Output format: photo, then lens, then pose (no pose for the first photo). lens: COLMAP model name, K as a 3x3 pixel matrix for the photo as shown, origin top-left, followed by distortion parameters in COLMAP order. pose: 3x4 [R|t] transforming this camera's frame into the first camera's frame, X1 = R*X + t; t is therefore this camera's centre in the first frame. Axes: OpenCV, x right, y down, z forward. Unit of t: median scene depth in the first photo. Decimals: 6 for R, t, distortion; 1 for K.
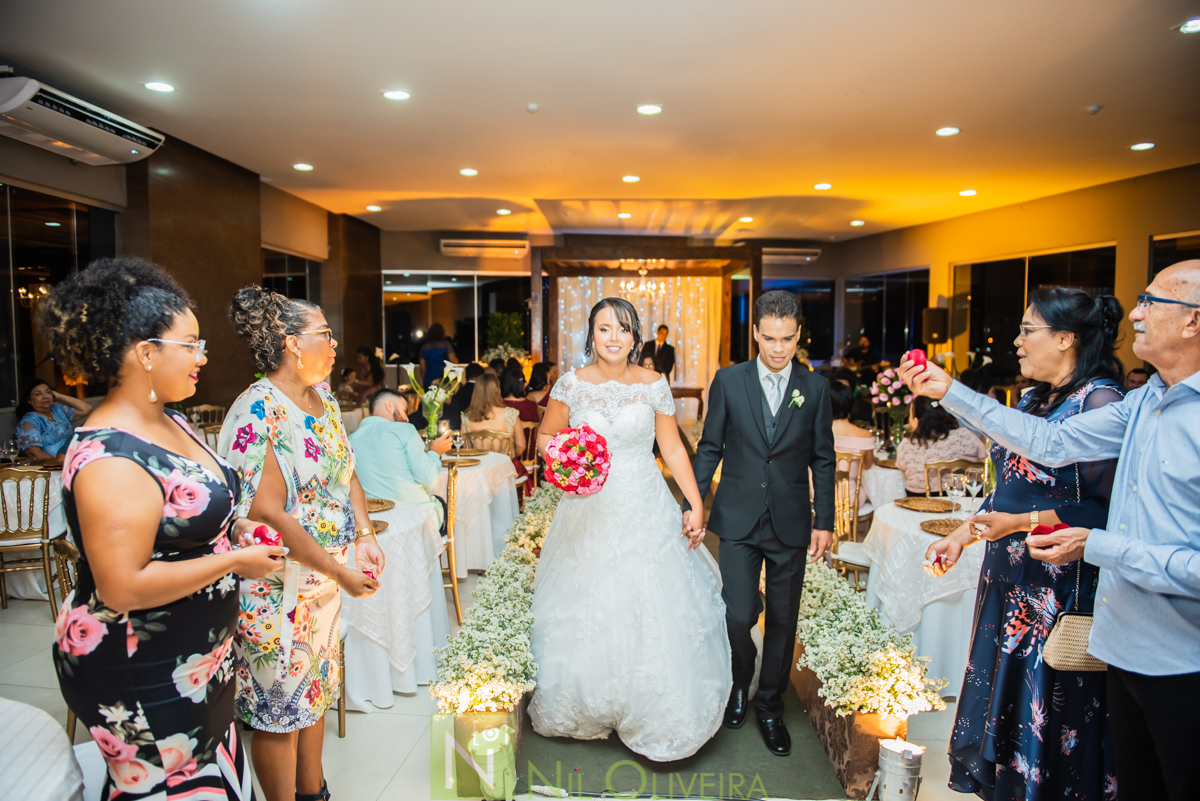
lens RADIAL K [[825.3, 0, 591.8], [0, 825.3, 398.7], [0, 0, 1]] dist [-0.039917, -0.000152]
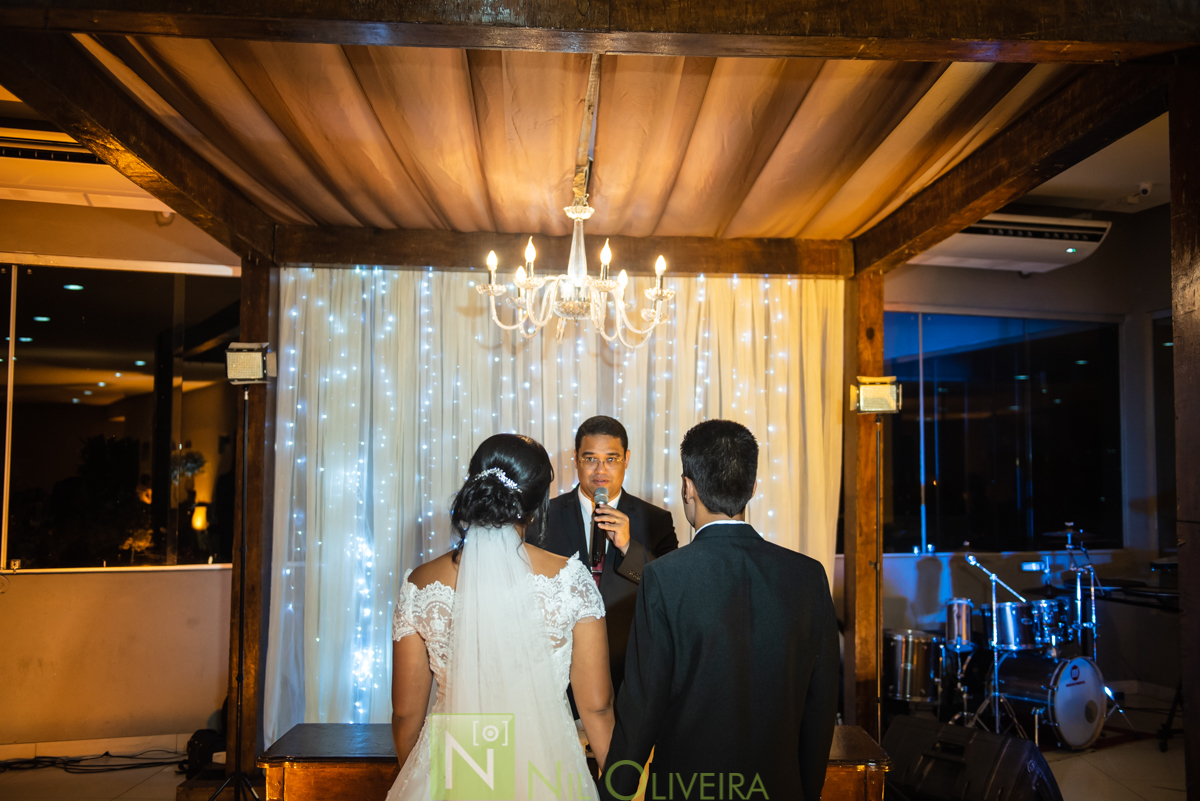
lens RADIAL K [[1172.1, 0, 600.0], [0, 1172.1, 400.5], [0, 0, 1]] dist [0.035443, 0.002349]
pose [[0.996796, 0.013472, 0.078838, 0.038043], [-0.002665, 0.990759, -0.135605, -0.047836], [-0.079936, 0.134960, 0.987621, 0.605944]]
